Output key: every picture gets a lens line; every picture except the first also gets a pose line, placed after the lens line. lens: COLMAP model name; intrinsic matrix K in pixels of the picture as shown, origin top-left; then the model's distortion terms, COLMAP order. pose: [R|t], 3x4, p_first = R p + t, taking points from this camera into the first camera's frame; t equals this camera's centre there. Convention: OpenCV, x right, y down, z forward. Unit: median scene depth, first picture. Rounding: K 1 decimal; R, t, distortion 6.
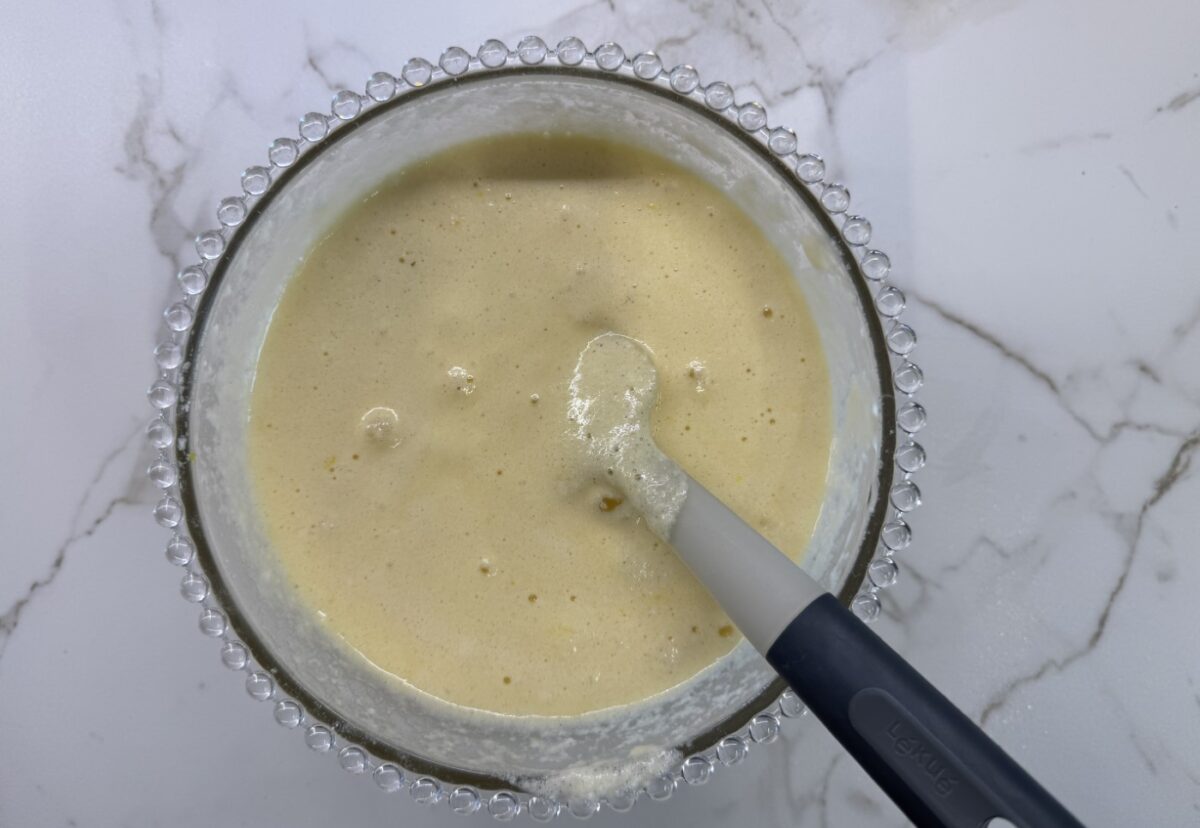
lens RADIAL K [[986.3, 0, 596.6], [0, 986.3, 411.1], [0, 0, 1]] dist [-0.022326, 0.001001]
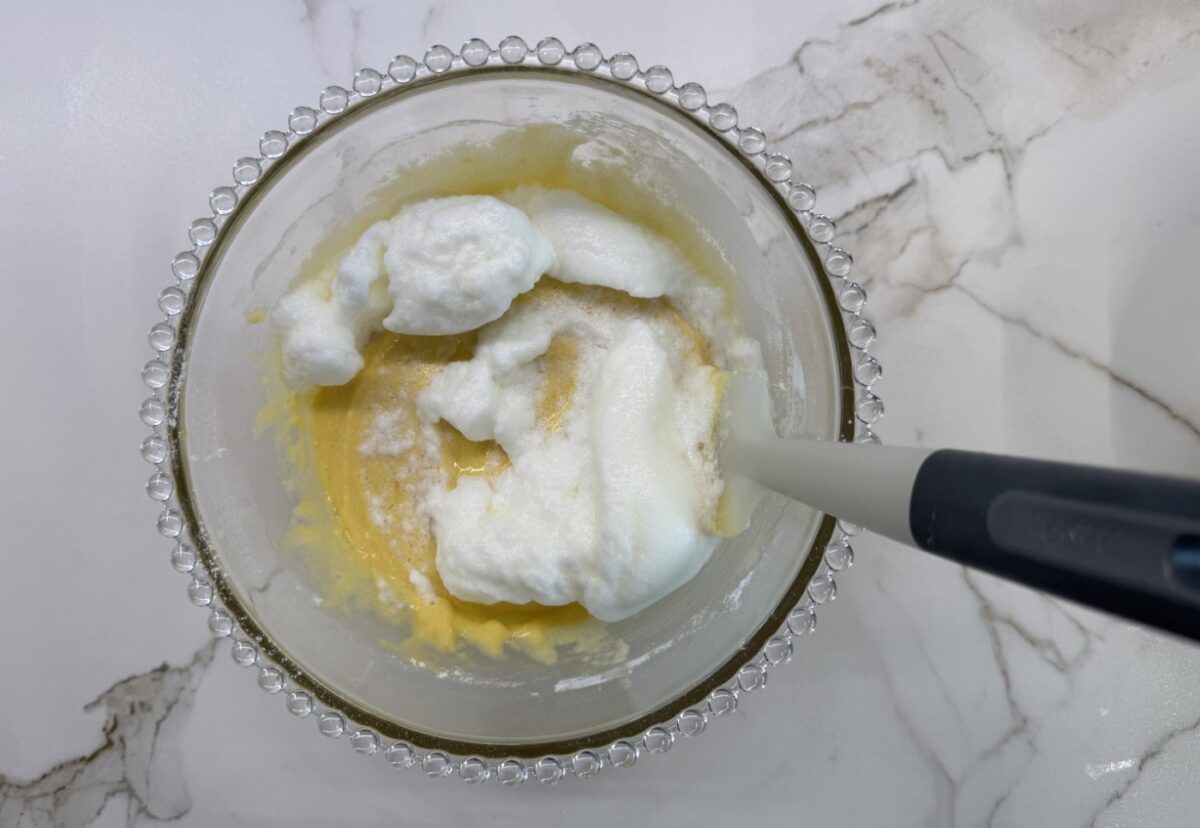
lens RADIAL K [[986.3, 0, 565.8], [0, 986.3, 404.5], [0, 0, 1]] dist [-0.022326, 0.001001]
pose [[0.999777, 0.020774, -0.003906, -0.241629], [-0.020700, 0.999623, 0.018059, -0.084158], [0.004279, -0.017974, 0.999829, -0.035894]]
